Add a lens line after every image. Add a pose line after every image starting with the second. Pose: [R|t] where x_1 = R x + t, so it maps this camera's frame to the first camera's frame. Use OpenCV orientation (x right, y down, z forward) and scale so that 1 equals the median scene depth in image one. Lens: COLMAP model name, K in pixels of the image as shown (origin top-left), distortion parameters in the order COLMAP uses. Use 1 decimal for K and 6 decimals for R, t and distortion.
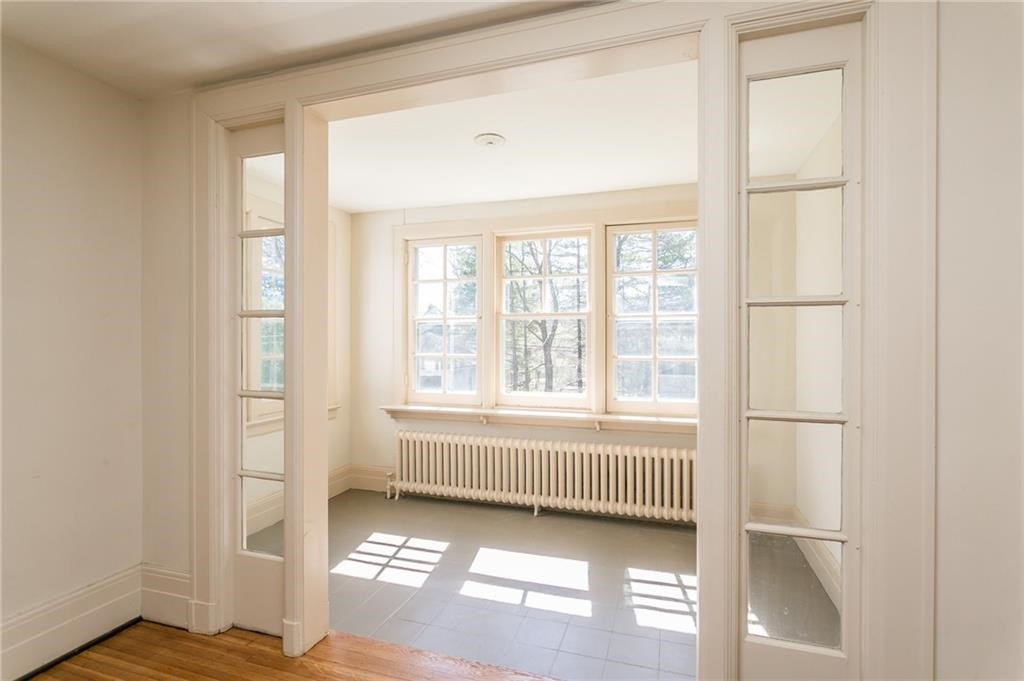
lens RADIAL K [[501.5, 0, 511.3], [0, 501.5, 340.6], [0, 0, 1]] dist [-0.010893, 0.002378]
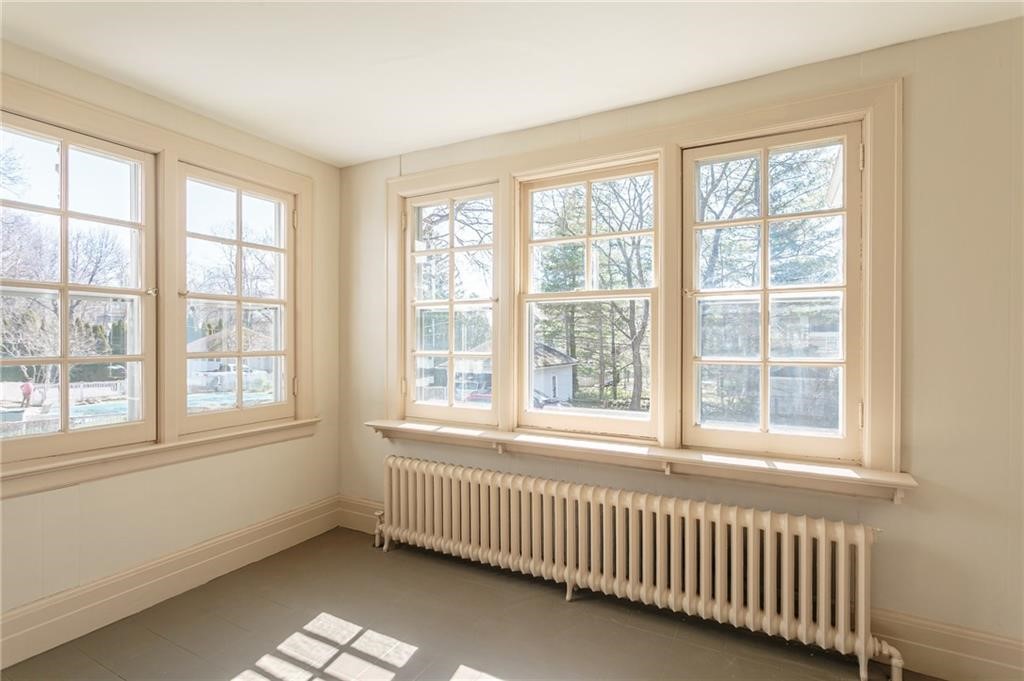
lens RADIAL K [[501.5, 0, 510.9], [0, 501.5, 341.1], [0, 0, 1]] dist [-0.010893, 0.002378]
pose [[0.983653, 0.002550, -0.180057, 0.084368], [-0.001700, 0.999987, 0.004874, 0.007710], [0.180067, -0.004488, 0.983644, 0.317207]]
